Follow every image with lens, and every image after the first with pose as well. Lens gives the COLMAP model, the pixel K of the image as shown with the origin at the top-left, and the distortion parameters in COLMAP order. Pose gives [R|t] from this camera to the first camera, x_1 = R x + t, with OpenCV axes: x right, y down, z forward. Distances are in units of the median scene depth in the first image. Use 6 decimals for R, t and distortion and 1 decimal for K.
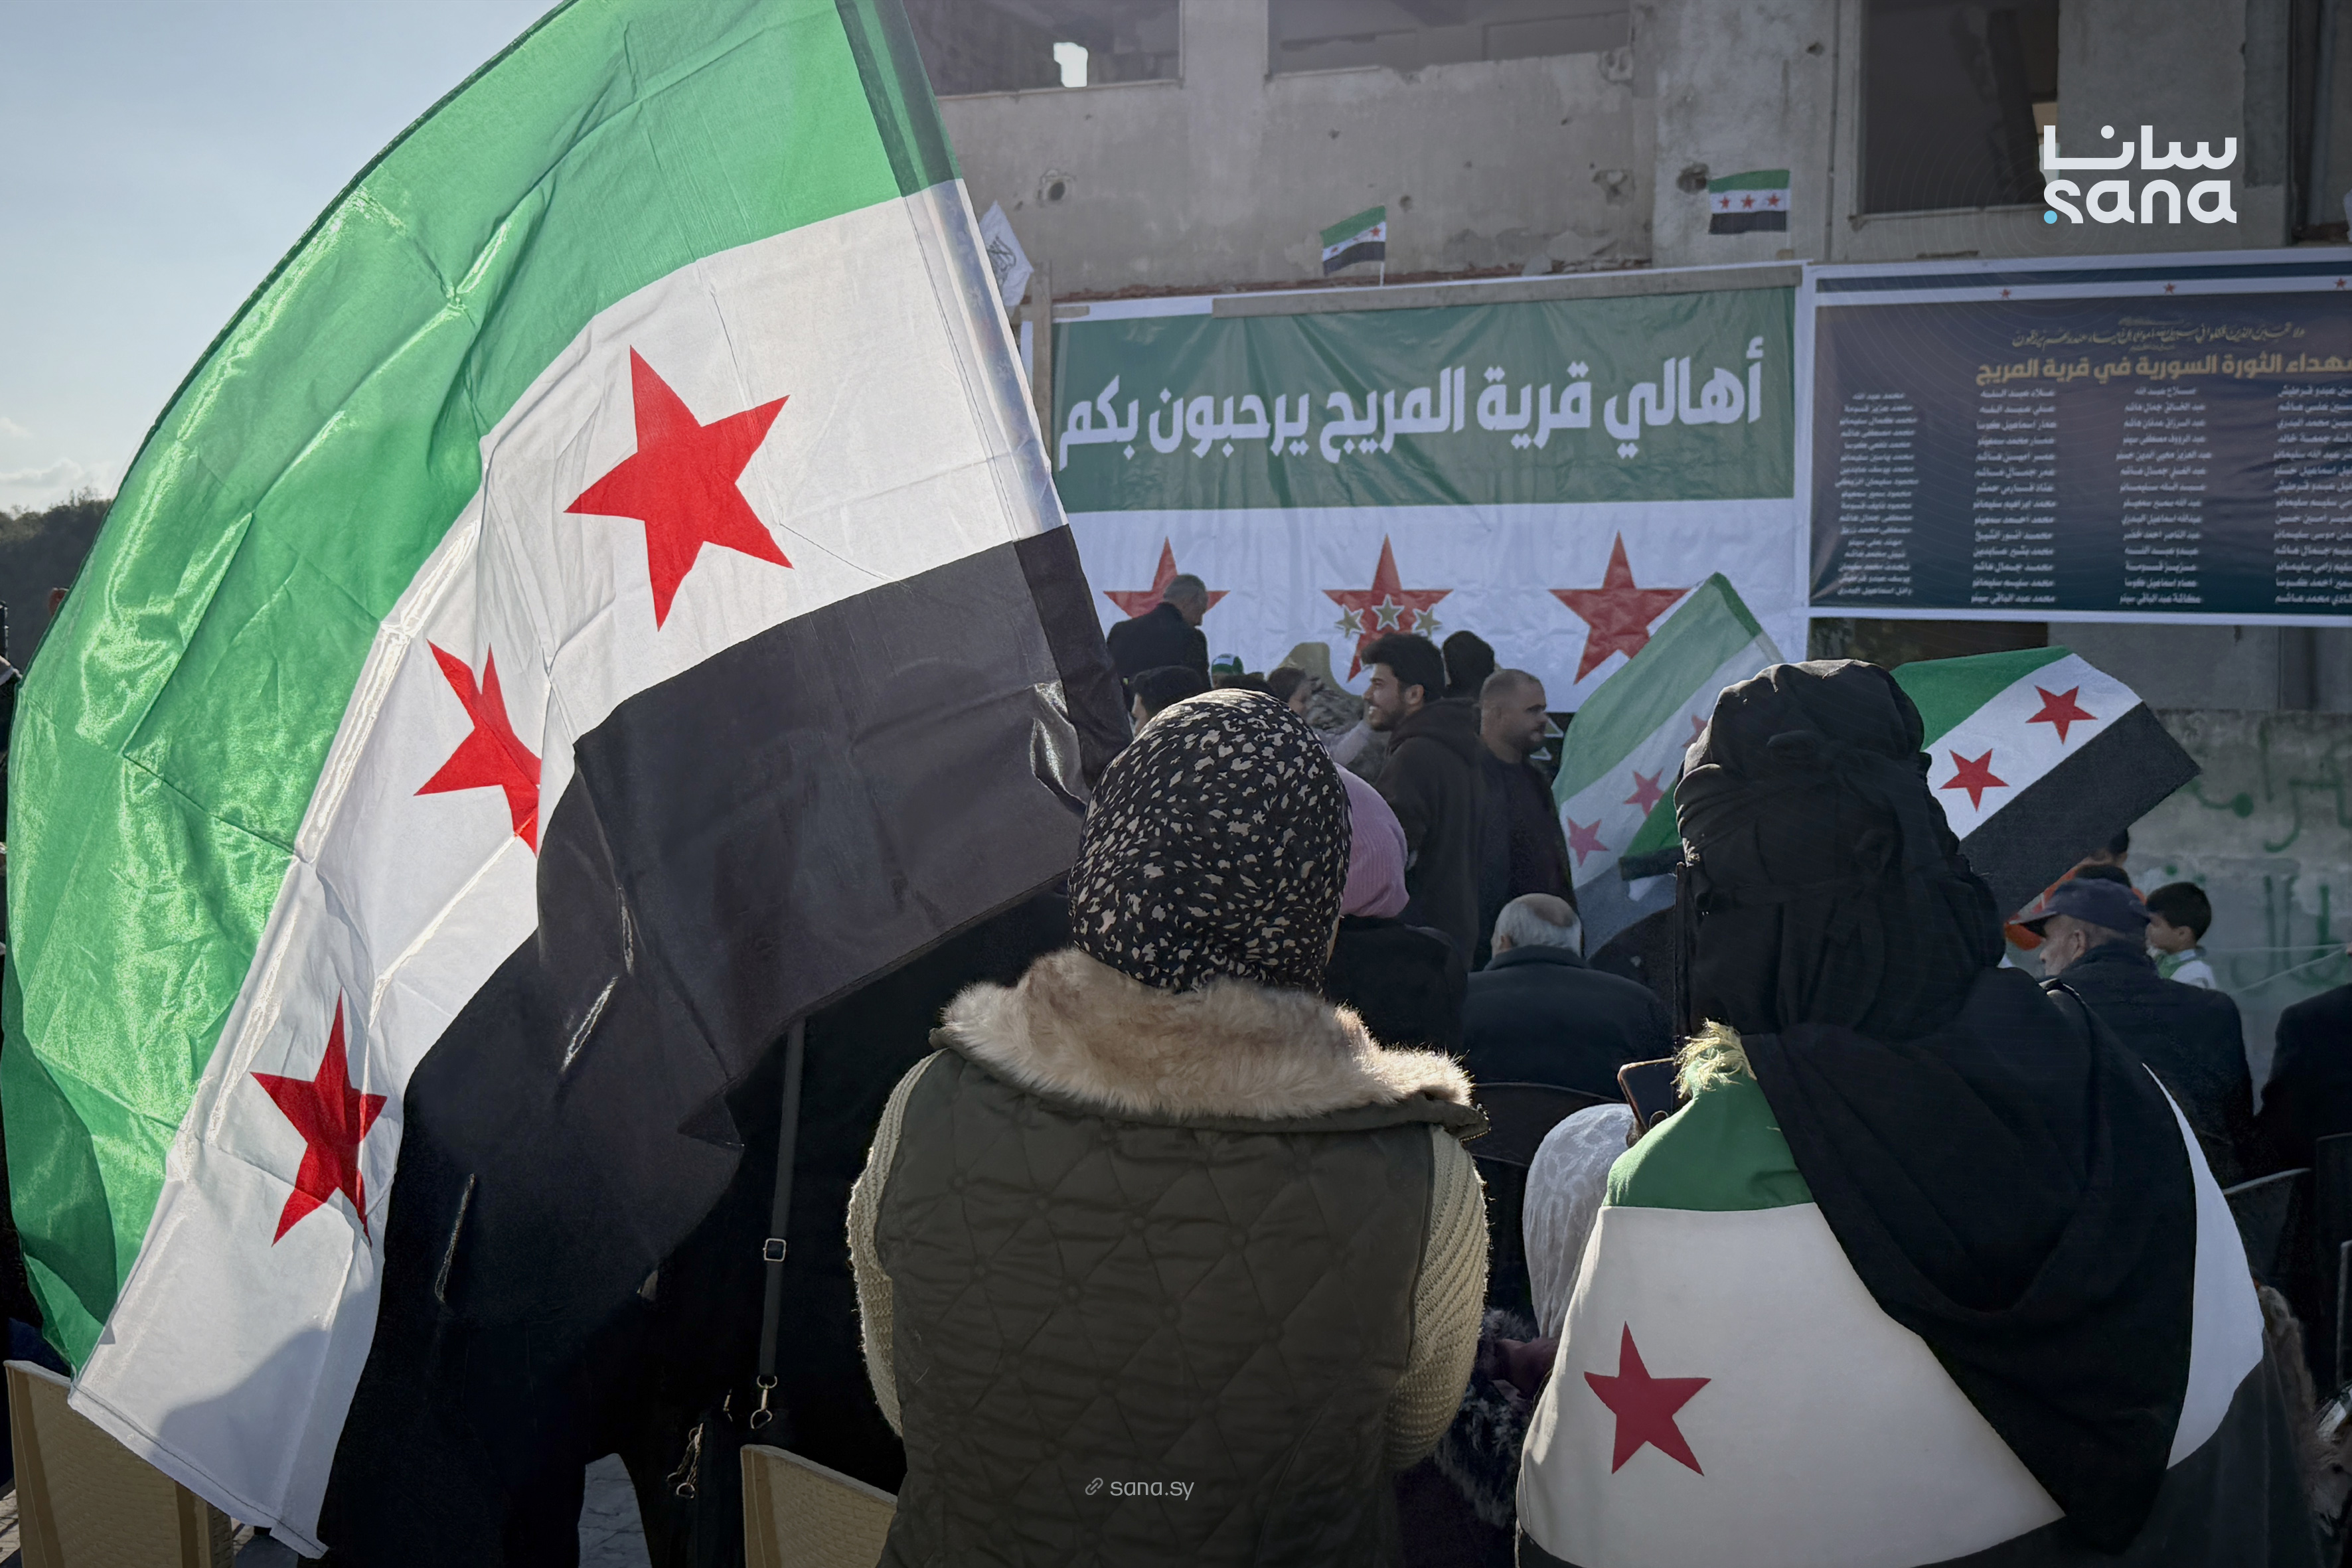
lens RADIAL K [[2714.9, 0, 1233.2], [0, 2714.9, 682.9], [0, 0, 1]] dist [0.074854, 0.000000]
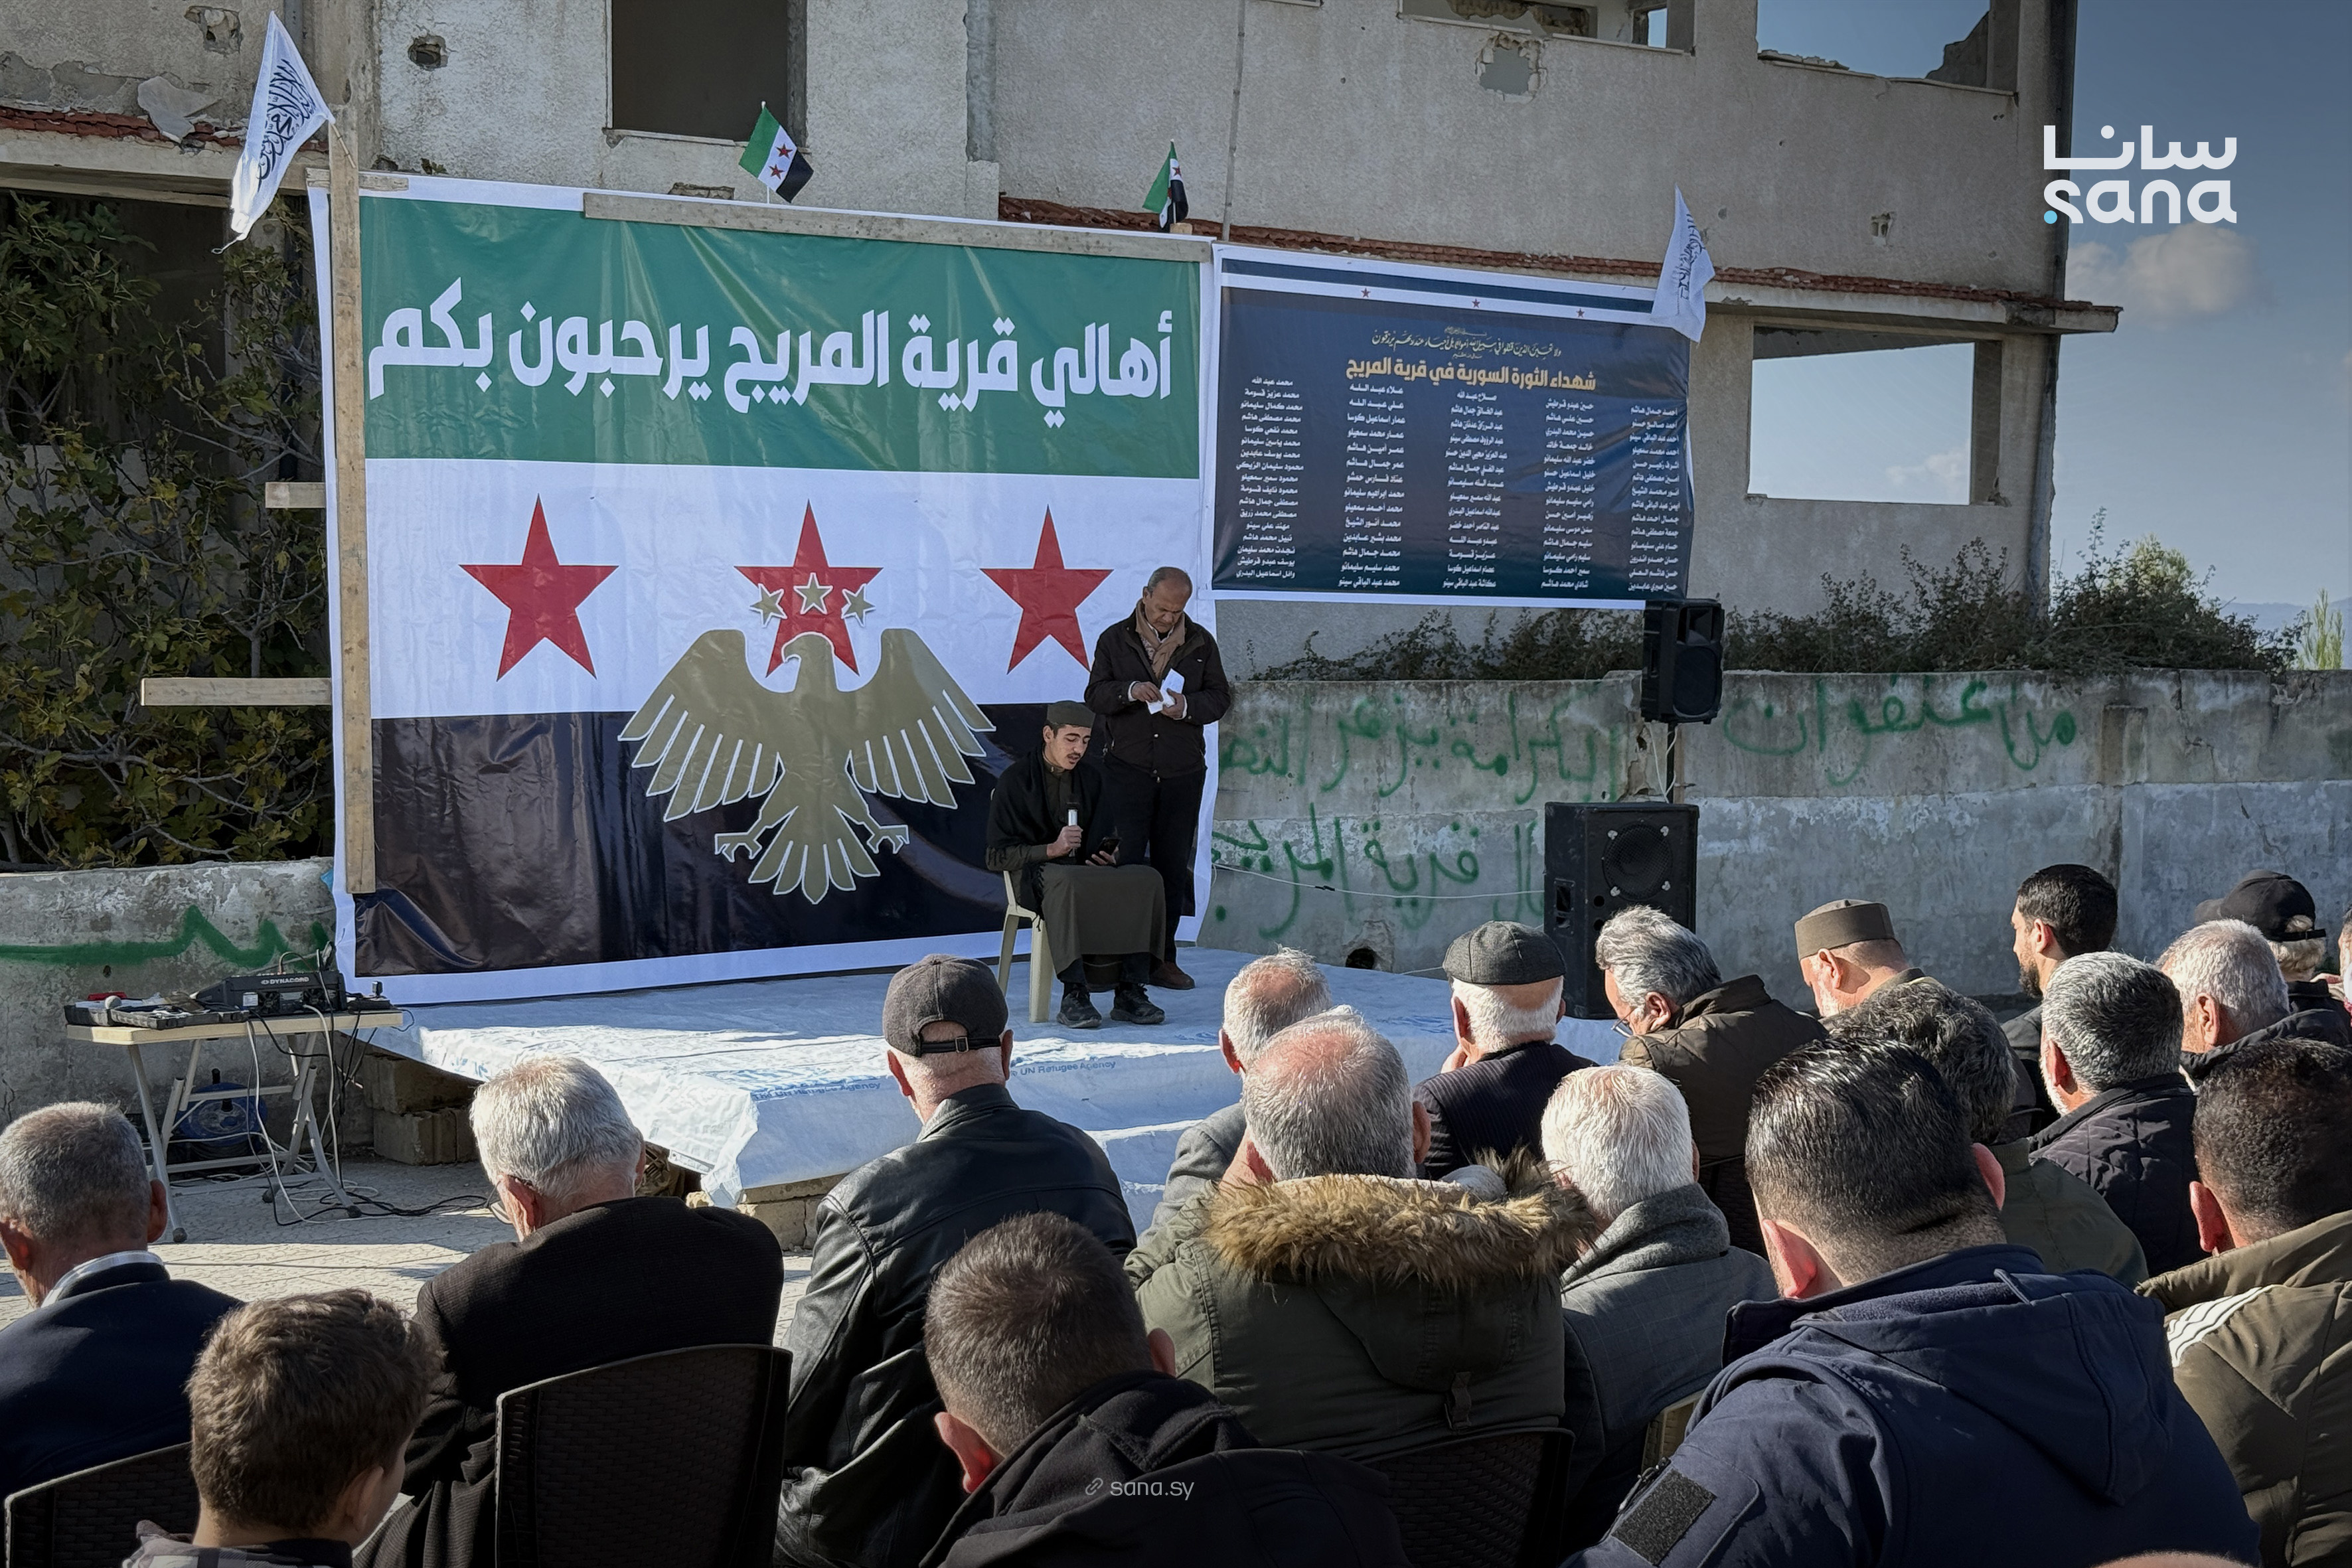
lens RADIAL K [[3334.0, 0, 1191.0], [0, 3334.0, 786.3], [0, 0, 1]] dist [0.089282, 0.000000]
pose [[0.507510, -0.054621, 0.859913, -0.831147], [0.010029, 0.998296, 0.057492, -0.025789], [-0.861587, -0.020554, 0.507193, 0.382186]]
